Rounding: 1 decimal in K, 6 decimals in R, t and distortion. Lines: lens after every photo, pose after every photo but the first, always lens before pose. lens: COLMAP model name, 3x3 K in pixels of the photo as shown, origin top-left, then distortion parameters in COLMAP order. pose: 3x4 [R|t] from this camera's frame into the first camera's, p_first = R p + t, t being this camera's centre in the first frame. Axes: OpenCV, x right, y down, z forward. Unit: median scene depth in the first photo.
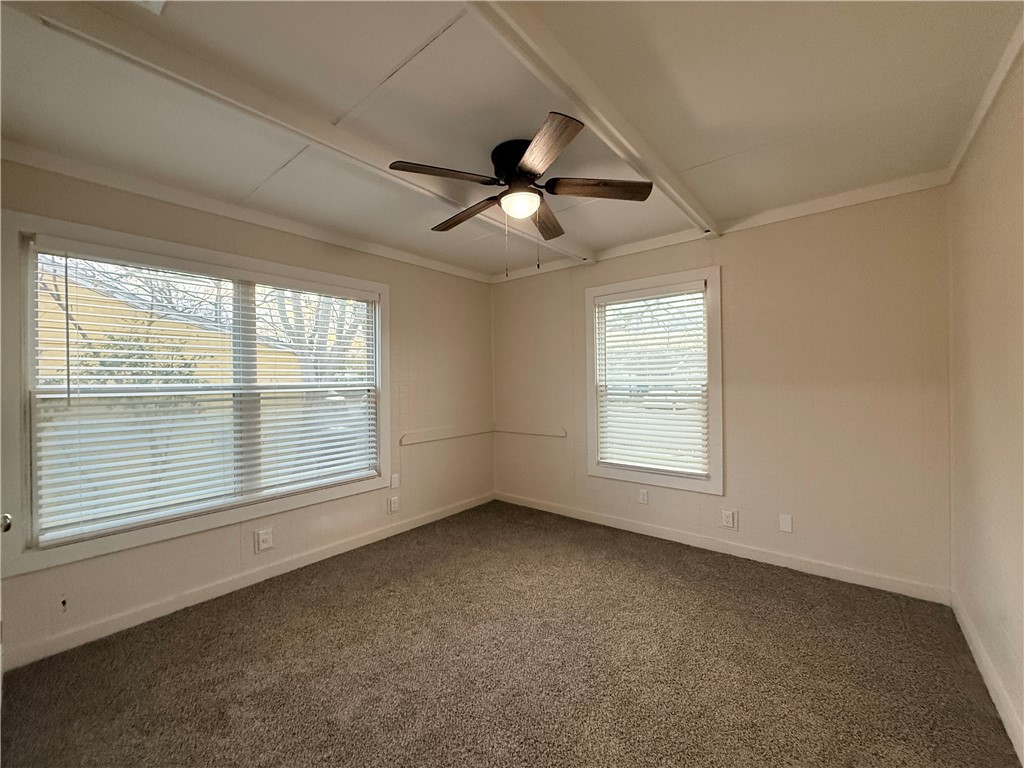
lens RADIAL K [[405.2, 0, 508.8], [0, 405.2, 385.6], [0, 0, 1]] dist [0.001532, -0.000378]
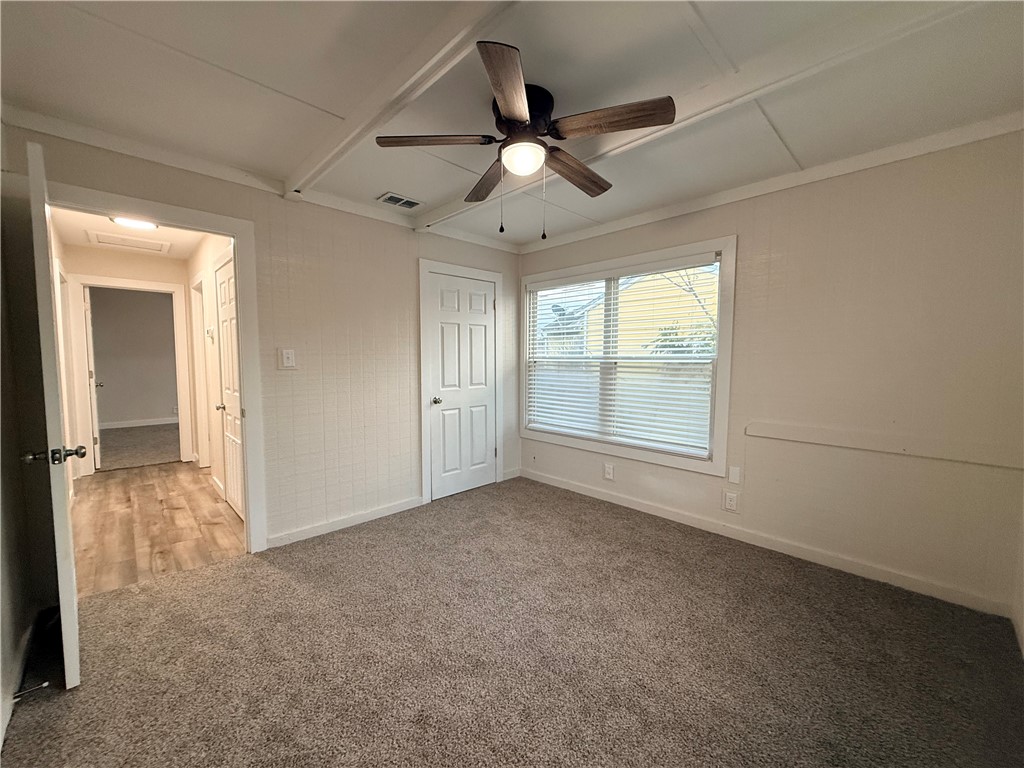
lens RADIAL K [[405.2, 0, 509.0], [0, 405.2, 385.2], [0, 0, 1]] dist [0.001532, -0.000378]
pose [[-0.106107, 0.084814, -0.990731, 0.733228], [-0.006105, 0.996281, 0.085943, -0.018215], [0.994336, 0.015168, -0.105195, 0.810347]]
